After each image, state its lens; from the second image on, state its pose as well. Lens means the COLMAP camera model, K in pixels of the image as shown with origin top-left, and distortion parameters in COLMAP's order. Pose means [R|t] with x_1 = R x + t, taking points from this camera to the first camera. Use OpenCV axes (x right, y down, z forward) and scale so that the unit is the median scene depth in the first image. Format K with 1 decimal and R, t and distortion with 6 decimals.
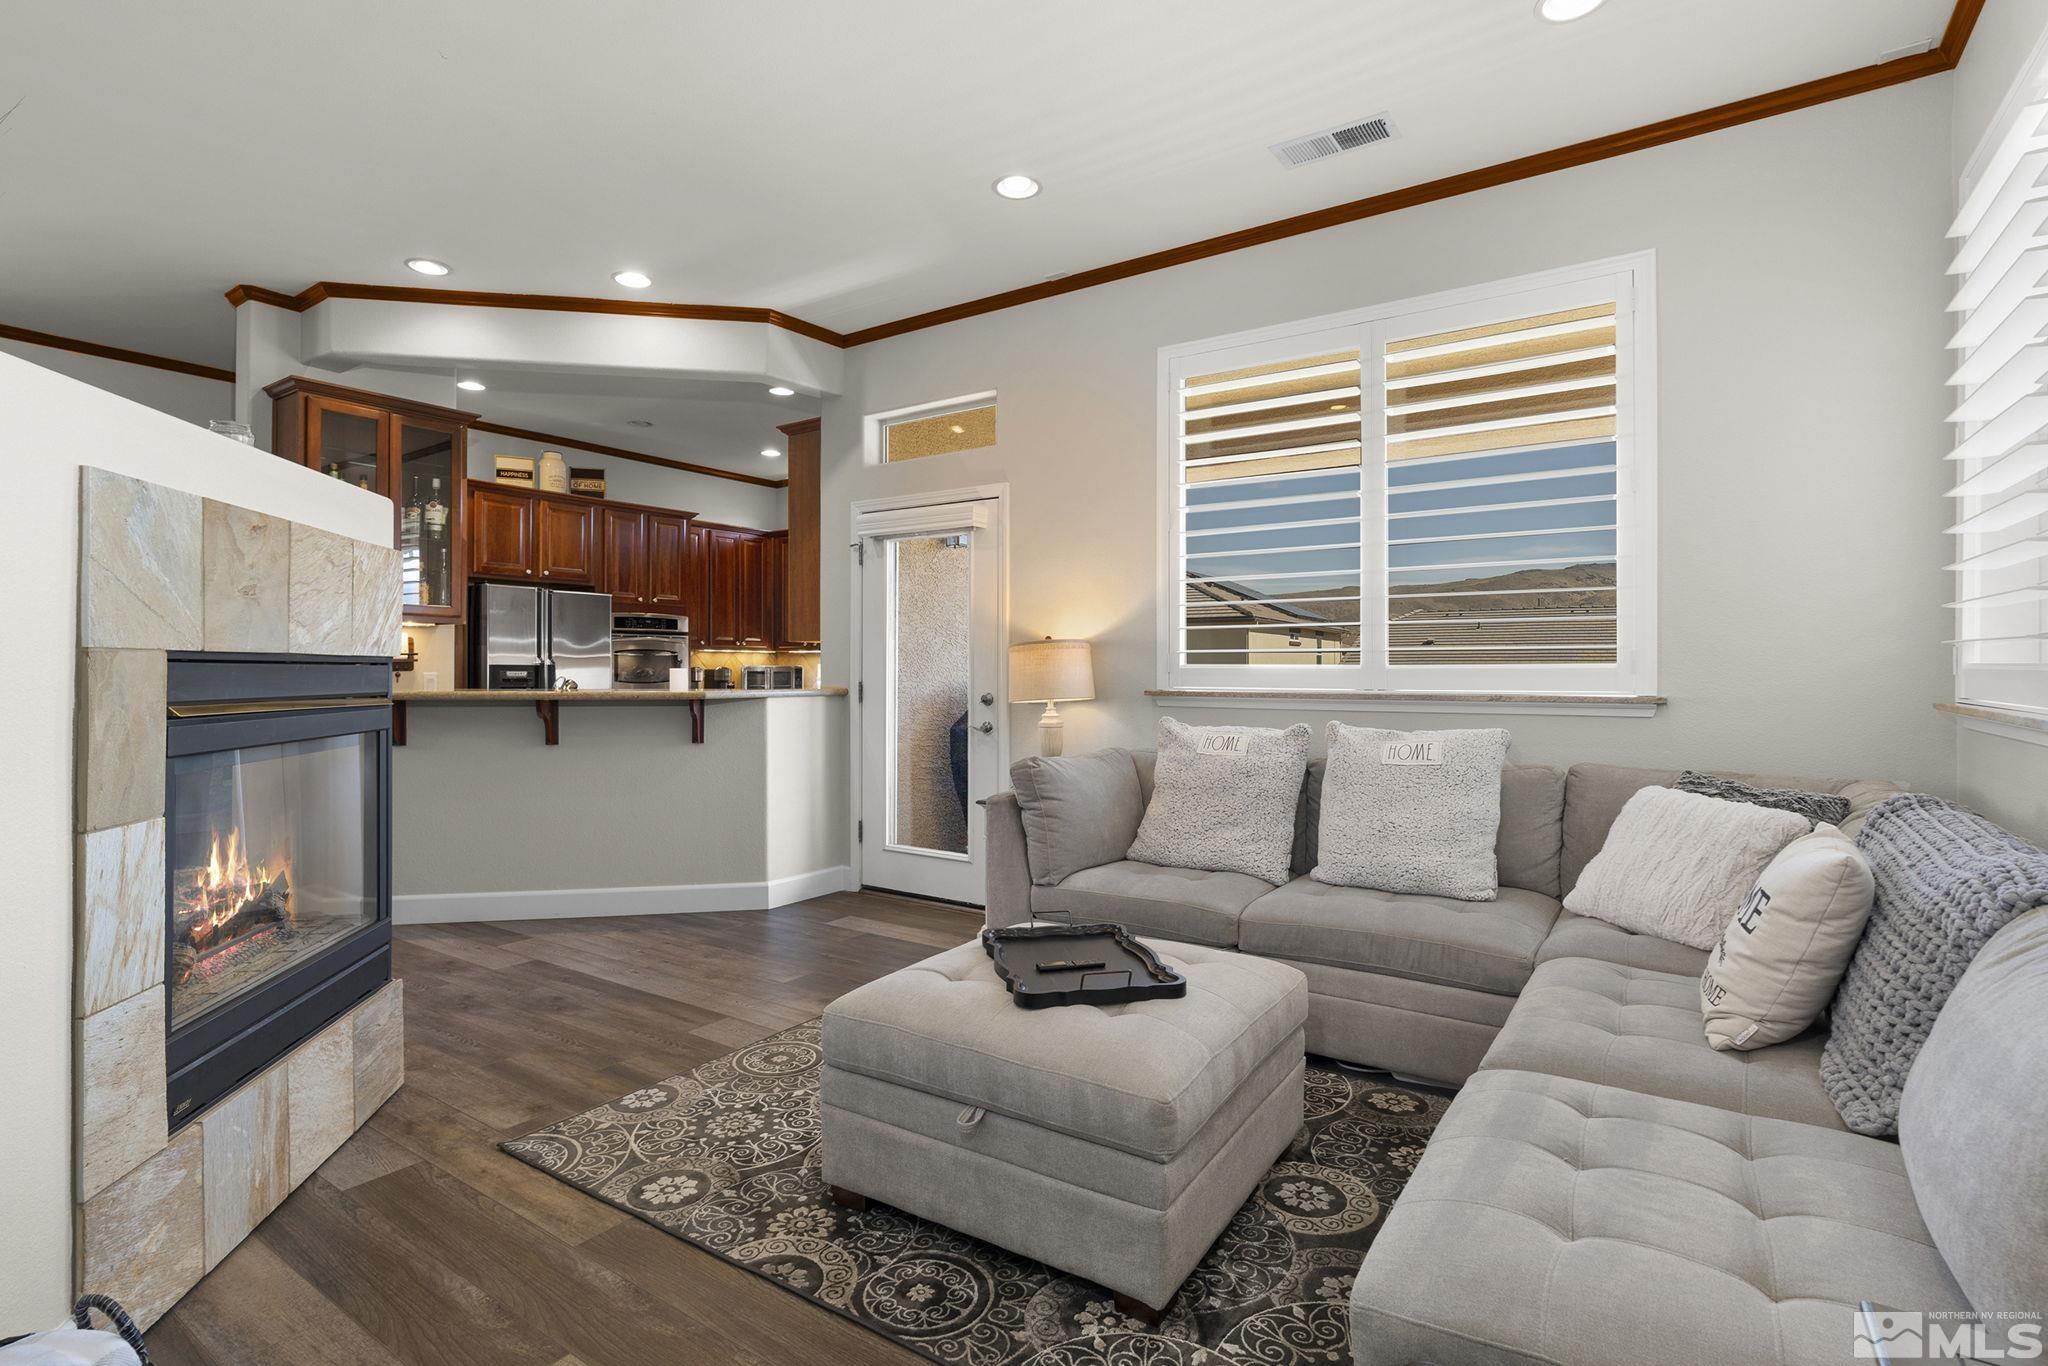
lens RADIAL K [[1016.2, 0, 1026.3], [0, 1016.2, 673.0], [0, 0, 1]] dist [-0.010670, 0.004860]
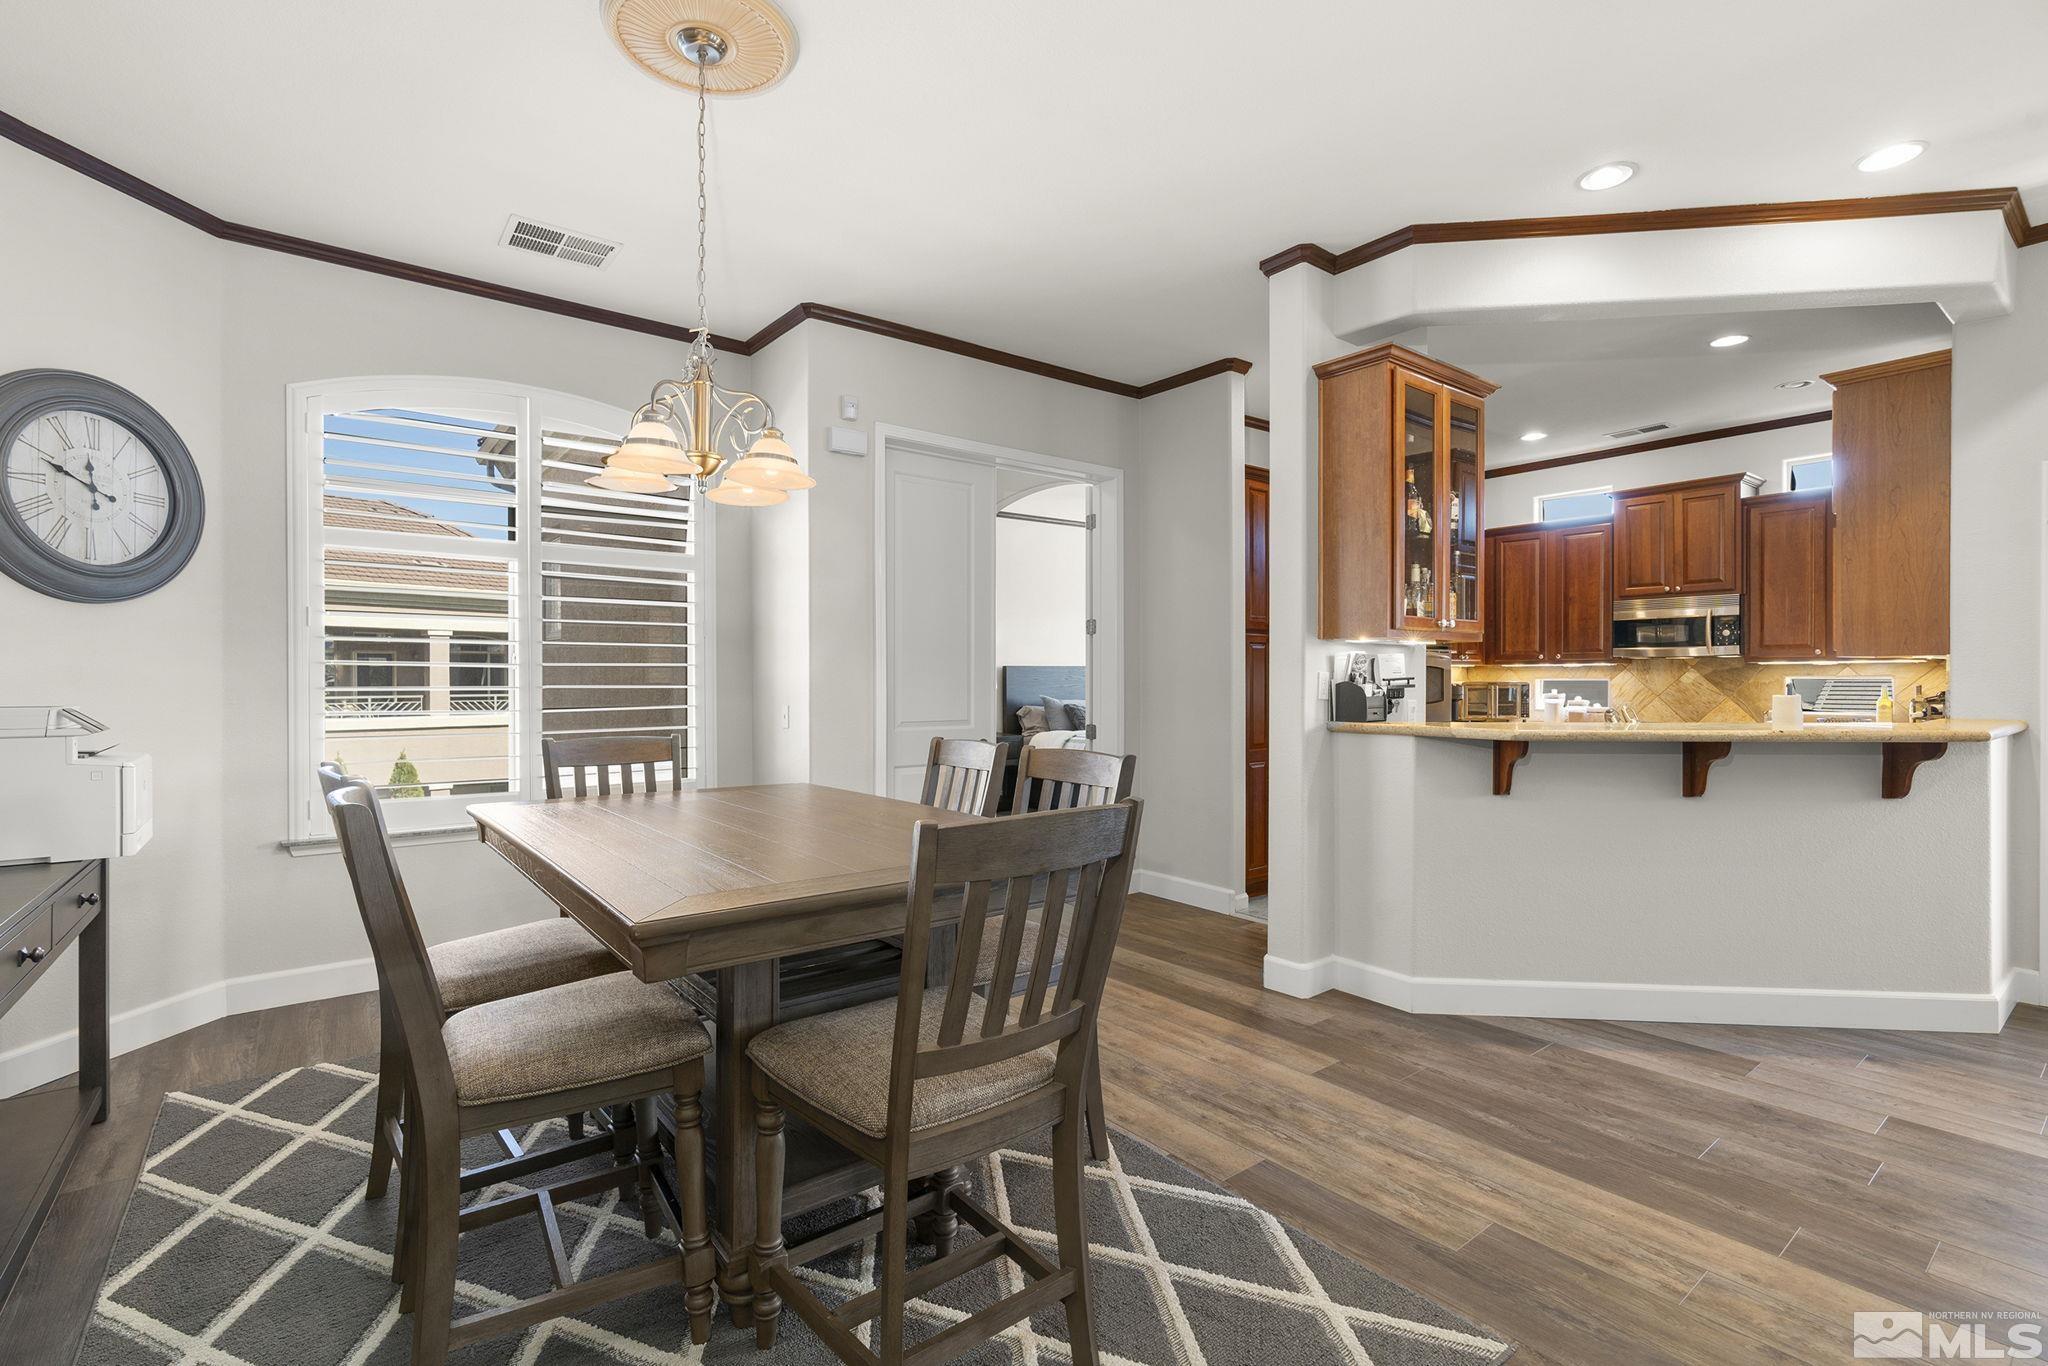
lens RADIAL K [[936.5, 0, 1009.7], [0, 936.5, 693.7], [0, 0, 1]] dist [-0.011379, 0.005908]
pose [[0.951916, 0.001686, -0.306355, -0.761762], [0.003588, 0.999855, 0.016649, -0.021471], [0.306338, -0.016948, 0.951772, 0.173039]]
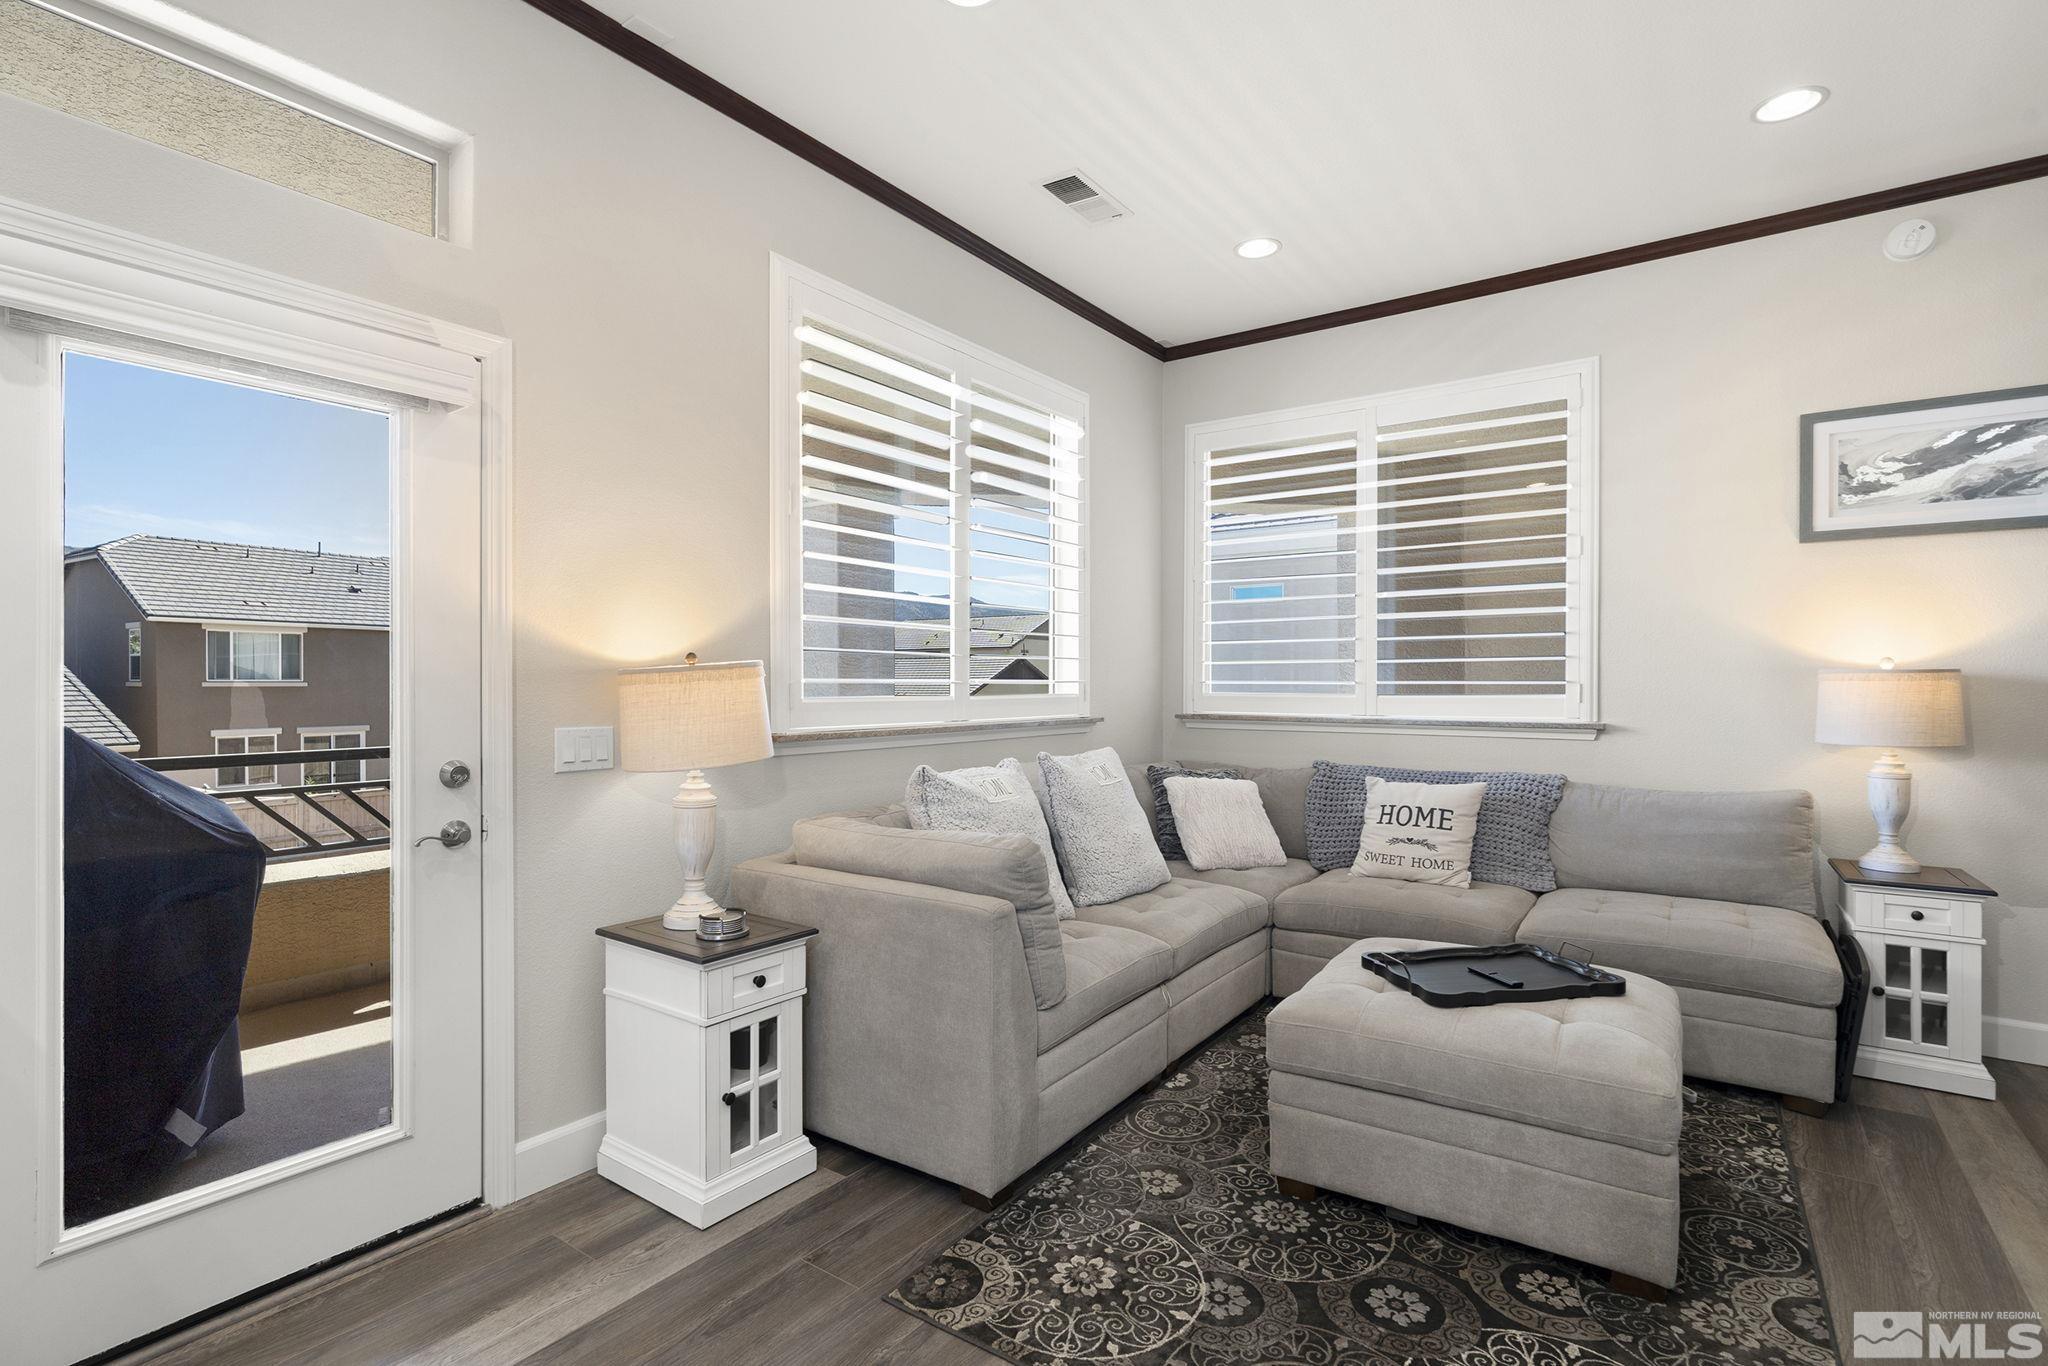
lens RADIAL K [[977.3, 0, 1033.6], [0, 977.3, 690.1], [0, 0, 1]] dist [-0.003643, 0.001176]
pose [[0.012577, -0.007033, 0.999896, -0.513928], [0.004266, 0.999967, 0.006980, -0.016987], [-0.999912, 0.004178, 0.012606, 0.750513]]
